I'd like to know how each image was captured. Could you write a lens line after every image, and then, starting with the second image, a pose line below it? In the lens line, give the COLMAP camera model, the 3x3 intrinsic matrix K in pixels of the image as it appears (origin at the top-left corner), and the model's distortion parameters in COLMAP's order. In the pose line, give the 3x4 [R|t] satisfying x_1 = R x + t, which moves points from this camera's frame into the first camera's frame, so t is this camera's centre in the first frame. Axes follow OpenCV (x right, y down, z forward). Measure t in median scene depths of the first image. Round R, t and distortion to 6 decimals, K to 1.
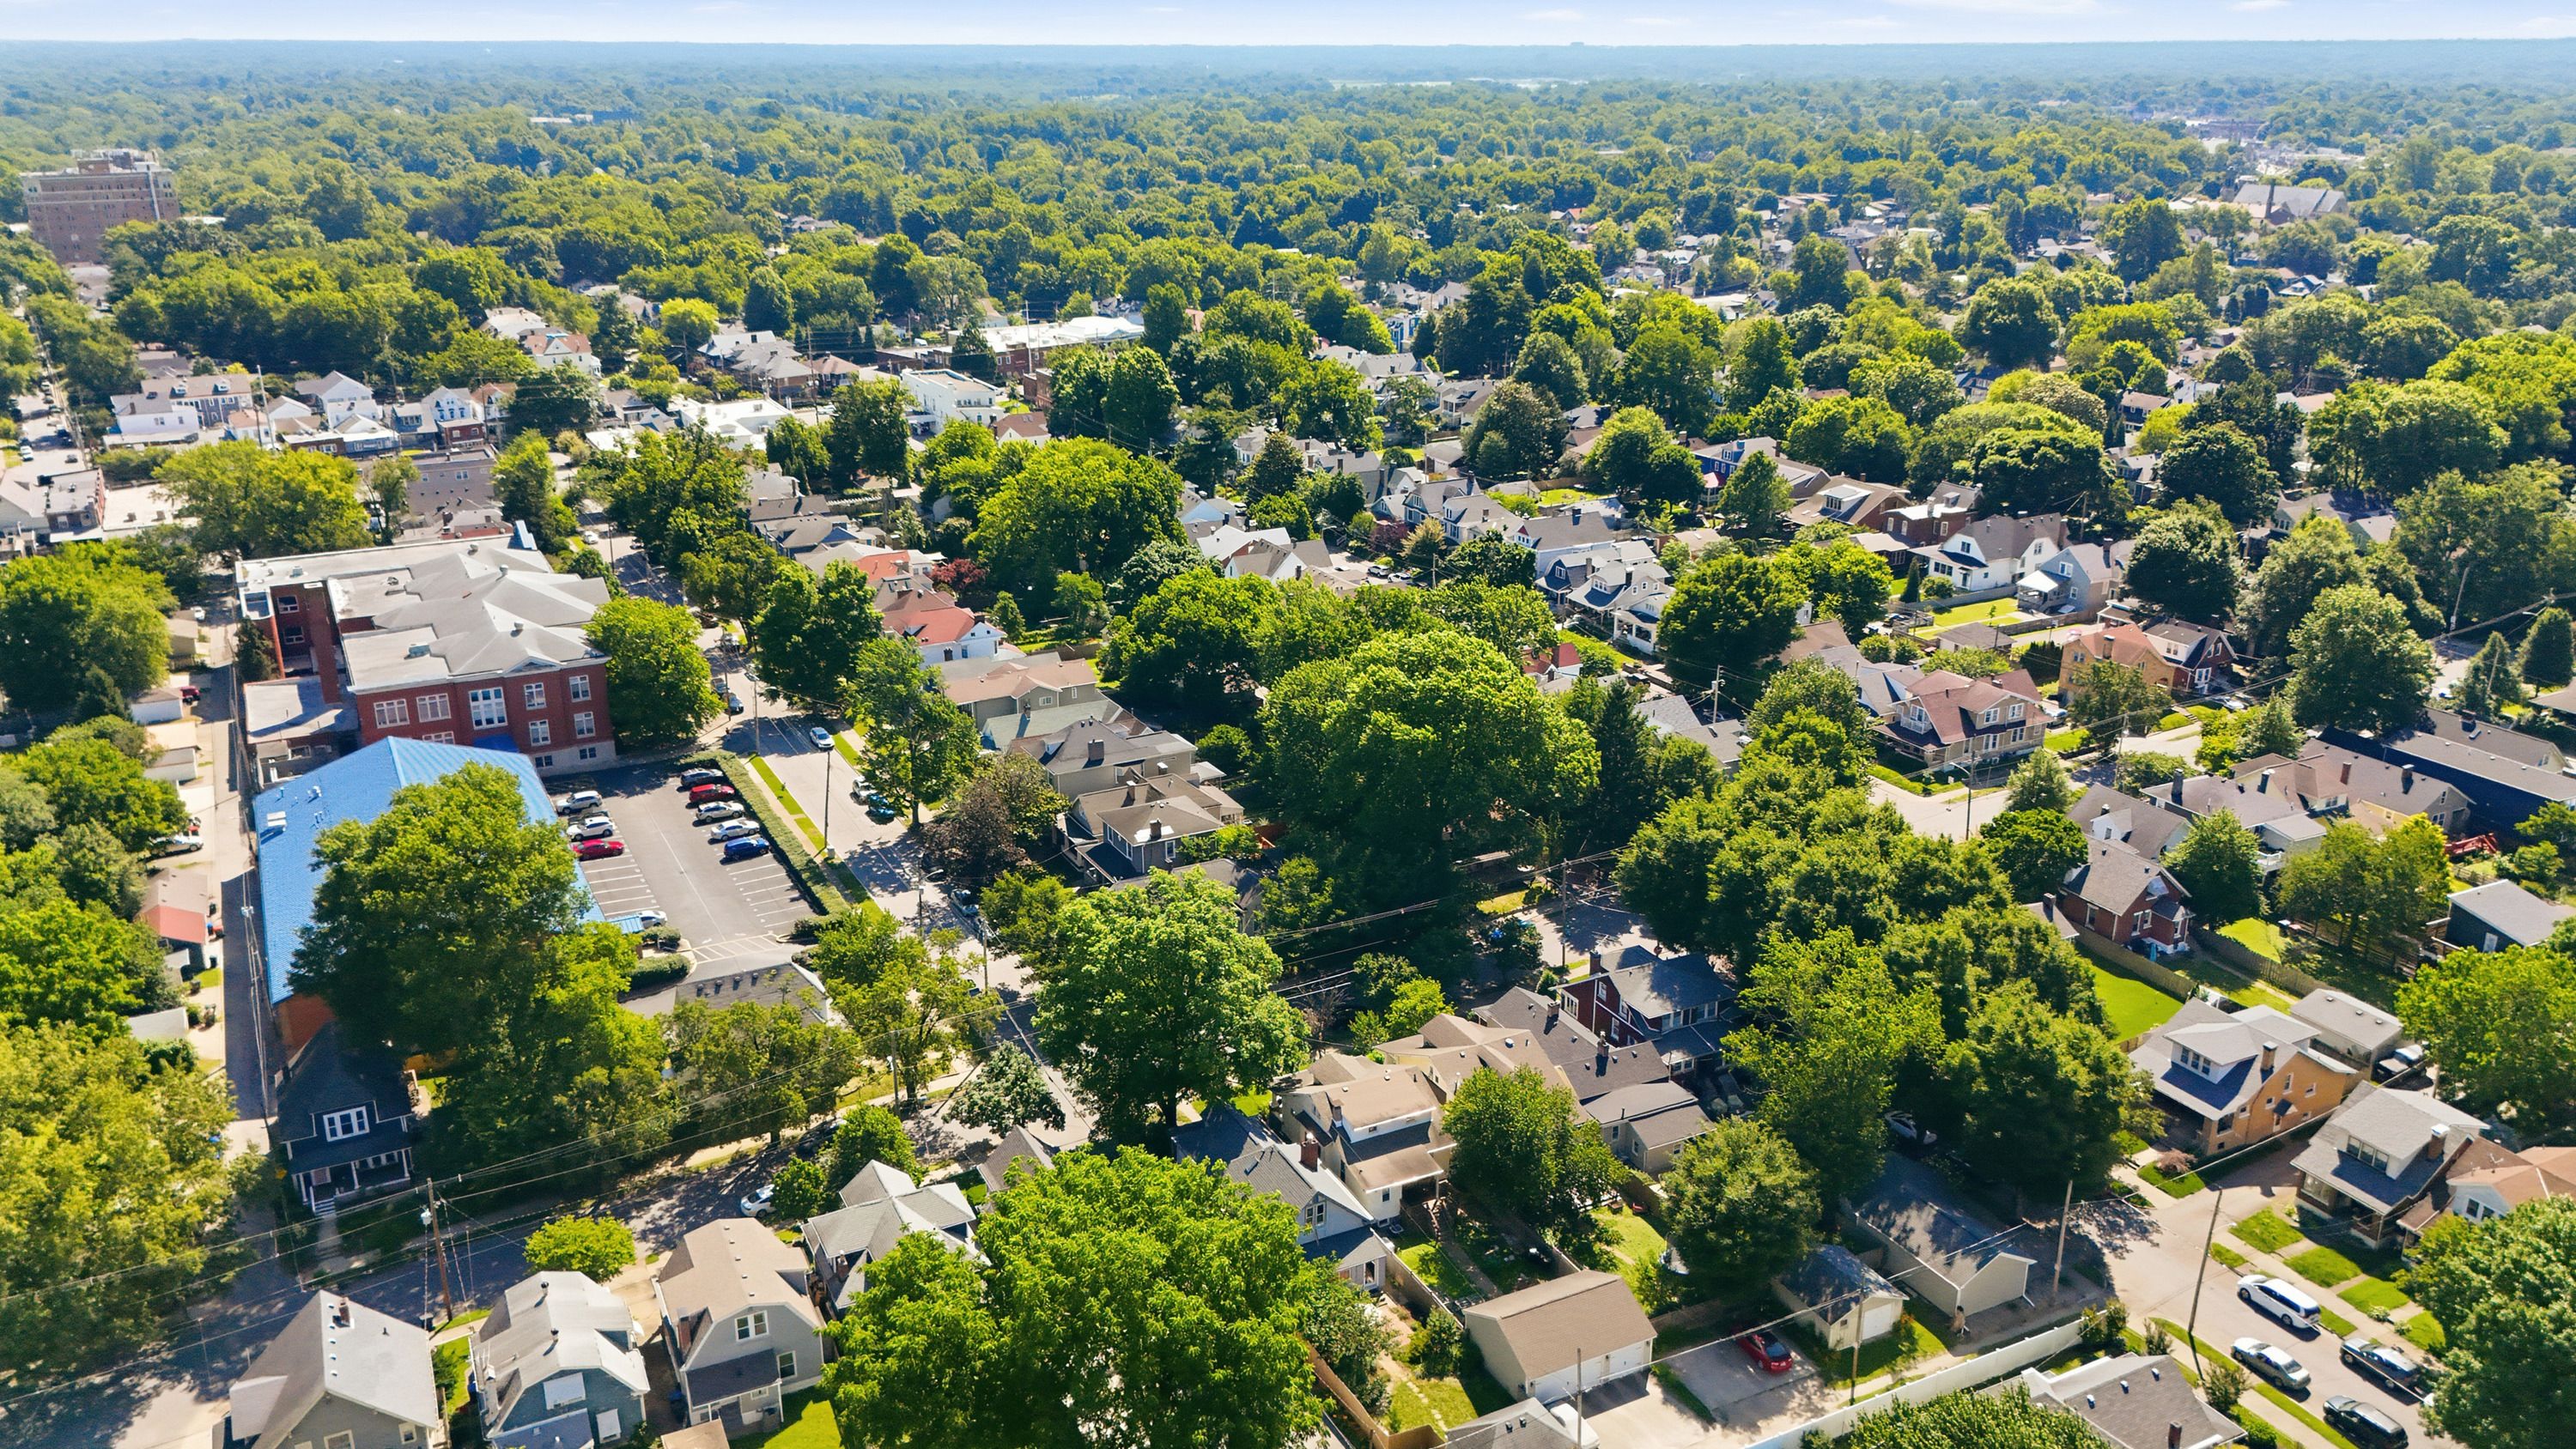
lens RADIAL K [[1933.6, 0, 1273.7], [0, 1933.6, 718.3], [0, 0, 1]] dist [0.100851, -0.129909]
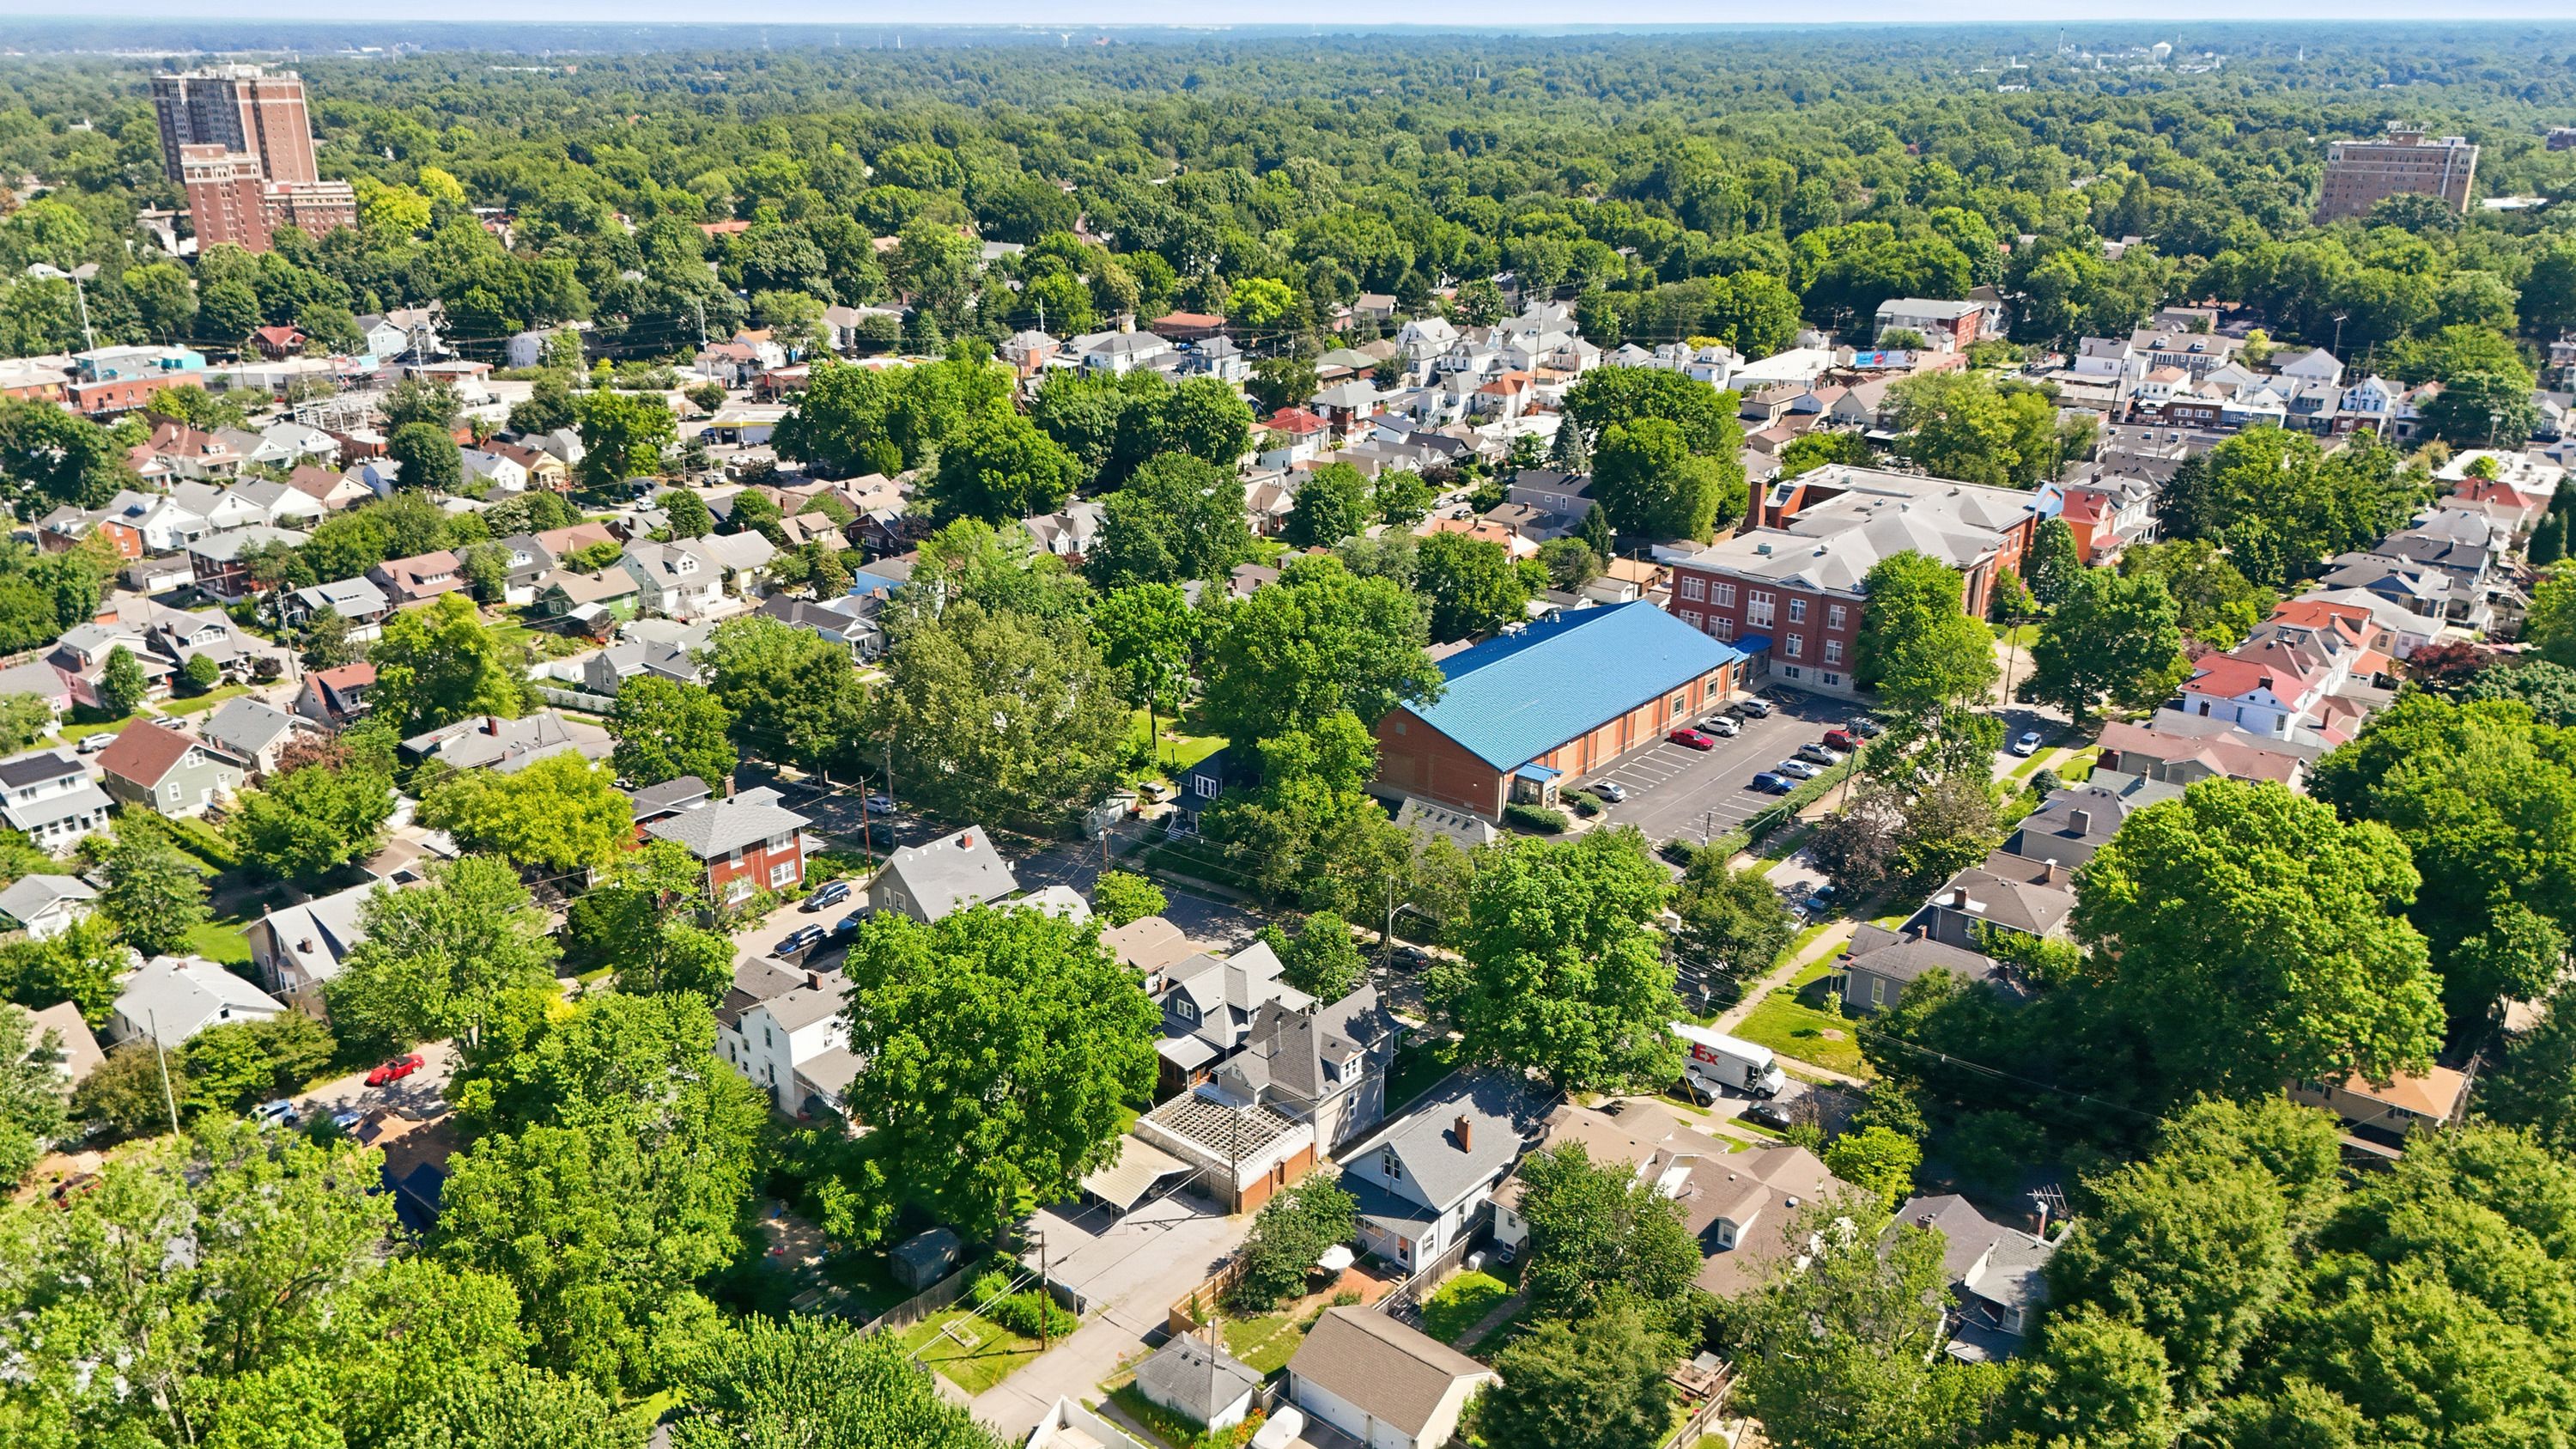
lens RADIAL K [[1934.2, 0, 1273.7], [0, 1934.2, 718.3], [0, 0, 1]] dist [0.100851, -0.129909]
pose [[0.380268, 0.311418, -0.870870, 0.752849], [-0.301161, 0.931983, 0.201769, -0.137341], [0.874470, 0.185546, 0.448190, 0.421402]]
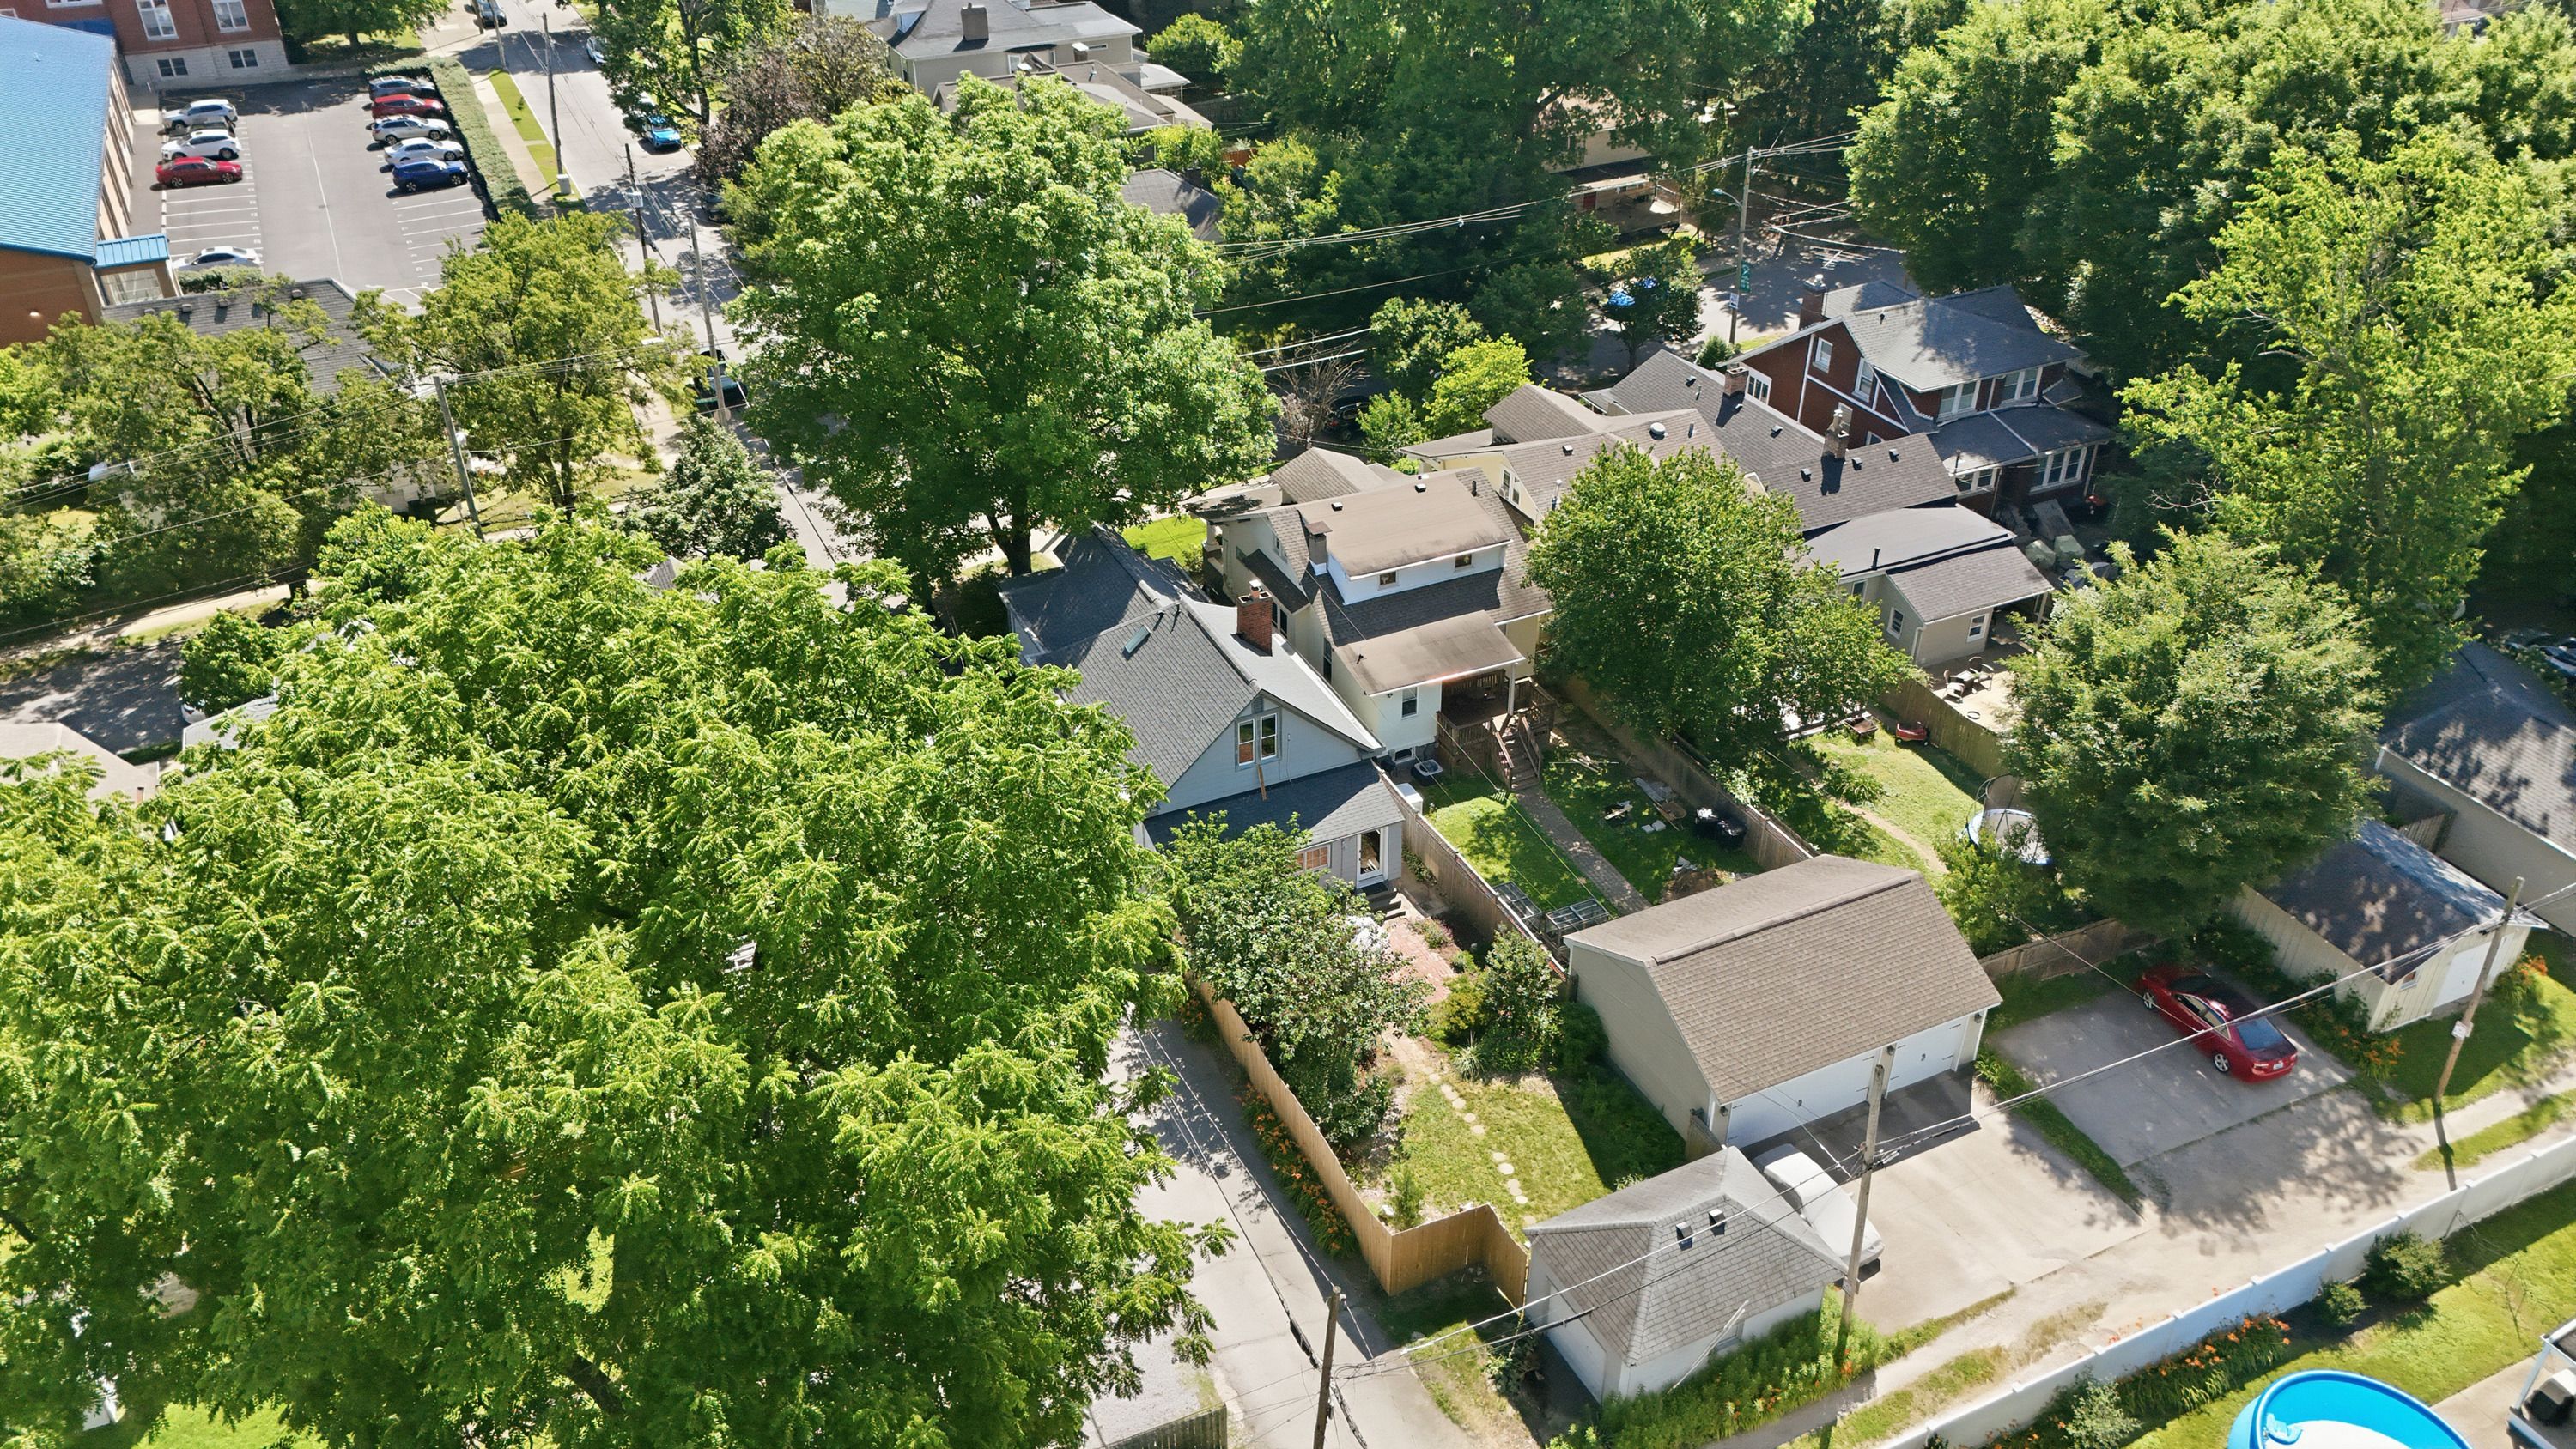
lens RADIAL K [[1933.6, 0, 1273.7], [0, 1933.6, 718.3], [0, 0, 1]] dist [0.100851, -0.129909]
pose [[0.999555, 0.012087, -0.027269, 0.035531], [-0.005453, 0.972860, 0.231331, 0.130816], [0.029325, -0.231080, 0.972493, 0.502334]]
